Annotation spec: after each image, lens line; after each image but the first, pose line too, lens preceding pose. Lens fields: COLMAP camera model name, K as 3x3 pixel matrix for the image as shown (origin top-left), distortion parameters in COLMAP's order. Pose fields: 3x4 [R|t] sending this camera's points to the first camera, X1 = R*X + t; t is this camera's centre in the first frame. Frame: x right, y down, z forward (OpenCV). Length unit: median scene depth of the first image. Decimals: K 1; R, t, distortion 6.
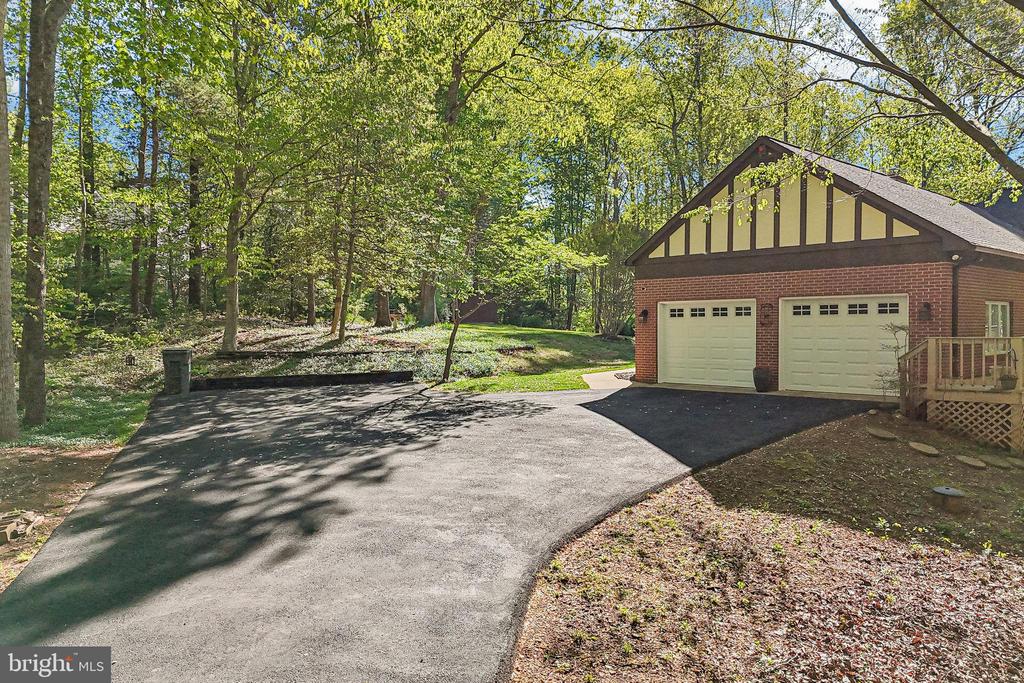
lens RADIAL K [[736.1, 0, 513.5], [0, 736.1, 358.6], [0, 0, 1]] dist [0.069880, -0.050109]
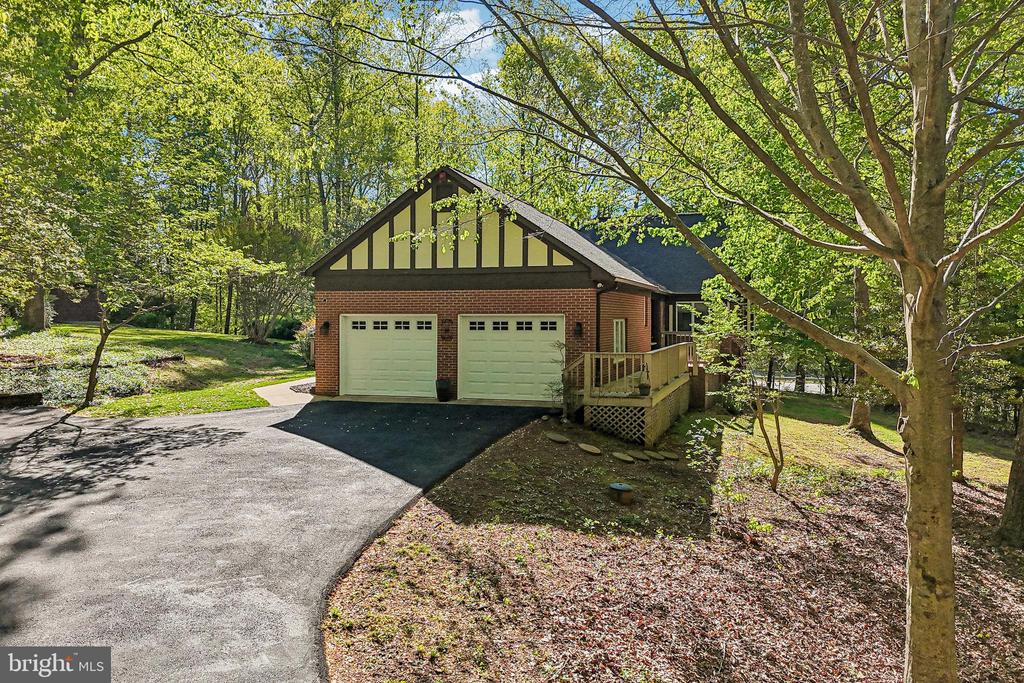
lens RADIAL K [[740.9, 0, 512.0], [0, 740.9, 341.5], [0, 0, 1]] dist [0.106201, -0.124341]
pose [[0.893928, -0.005497, 0.448177, -0.134522], [0.017118, 0.999614, -0.021883, -0.039749], [-0.447884, 0.027234, 0.893677, 0.000300]]
